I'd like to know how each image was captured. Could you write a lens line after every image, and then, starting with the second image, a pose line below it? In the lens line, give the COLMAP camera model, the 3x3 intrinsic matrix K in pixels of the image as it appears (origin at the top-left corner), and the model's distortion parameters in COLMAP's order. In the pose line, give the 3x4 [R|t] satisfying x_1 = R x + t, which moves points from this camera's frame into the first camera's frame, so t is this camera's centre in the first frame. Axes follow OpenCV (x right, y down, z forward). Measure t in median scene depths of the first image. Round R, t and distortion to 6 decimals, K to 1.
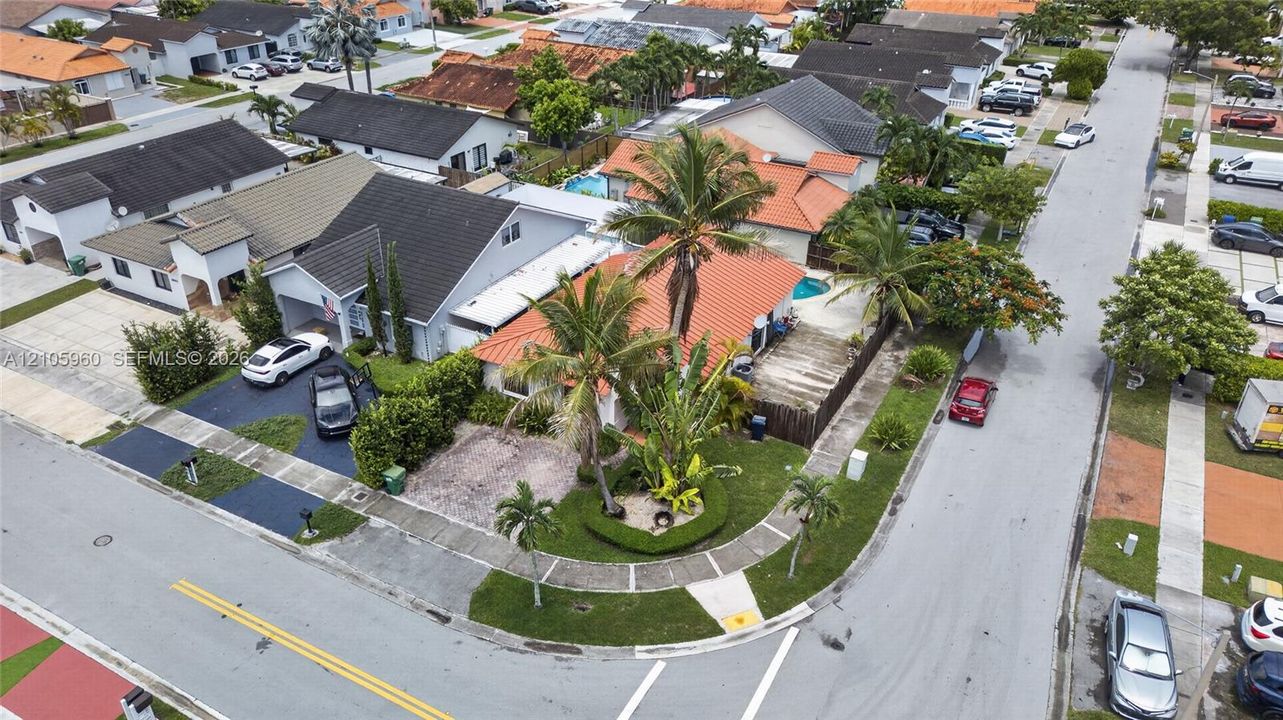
lens RADIAL K [[916.3, 0, 641.5], [0, 916.3, 360.0], [0, 0, 1]] dist [-0.005957, -0.005529]
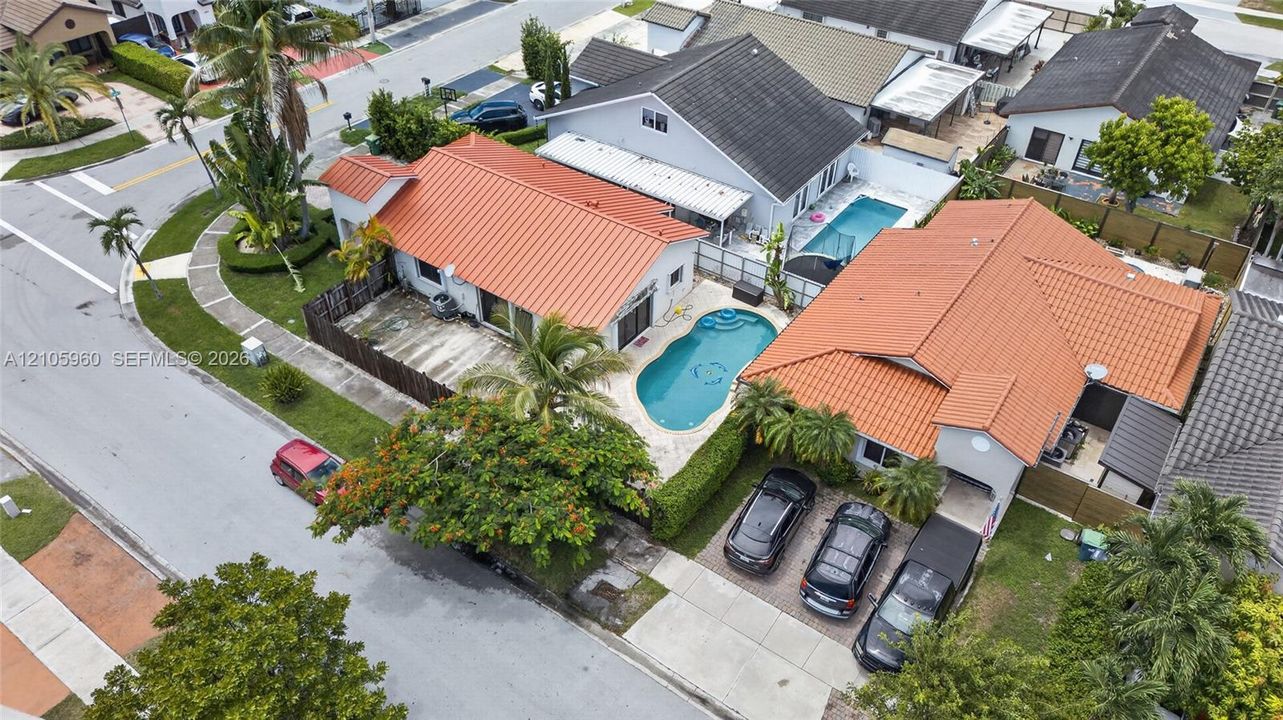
lens RADIAL K [[916.3, 0, 641.5], [0, 916.3, 360.0], [0, 0, 1]] dist [-0.005957, -0.005529]
pose [[-0.117932, 0.620091, -0.775615, 1.116973], [-0.497656, 0.638995, 0.586535, -0.786171], [0.859320, 0.455161, 0.233234, 1.298628]]
